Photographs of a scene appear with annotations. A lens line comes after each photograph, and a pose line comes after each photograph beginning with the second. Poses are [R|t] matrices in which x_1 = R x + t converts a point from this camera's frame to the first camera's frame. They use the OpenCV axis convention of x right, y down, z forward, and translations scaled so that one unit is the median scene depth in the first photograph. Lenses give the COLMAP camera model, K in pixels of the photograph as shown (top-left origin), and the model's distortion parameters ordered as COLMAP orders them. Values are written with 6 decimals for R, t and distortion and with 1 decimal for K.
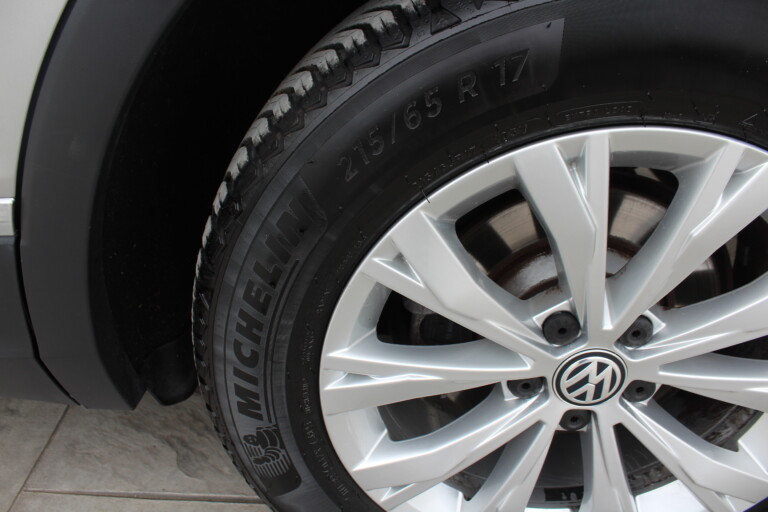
lens RADIAL K [[635.0, 0, 384.0], [0, 635.0, 256.0], [0, 0, 1]] dist [-0.162125, 0.141166]
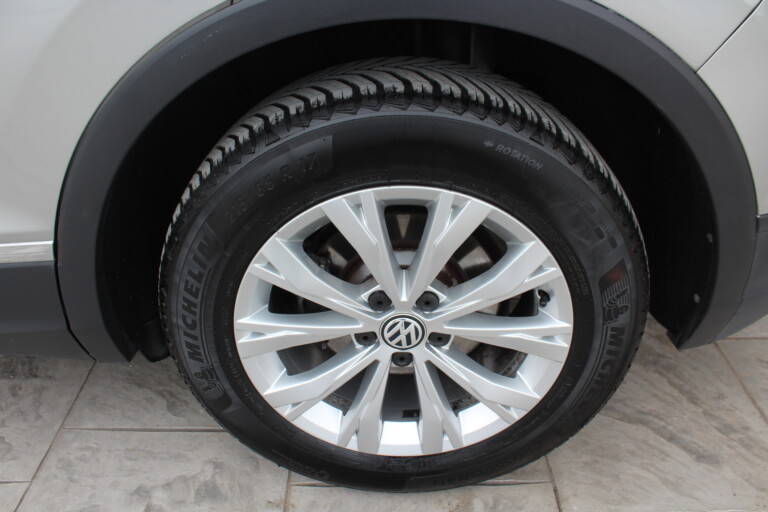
lens RADIAL K [[635.0, 0, 384.0], [0, 635.0, 256.0], [0, 0, 1]] dist [-0.162125, 0.141166]
pose [[0.998973, -0.039728, -0.021805, 0.330170], [0.040256, 0.998892, 0.024368, -0.041717], [0.020812, -0.025221, 0.999465, -0.640780]]
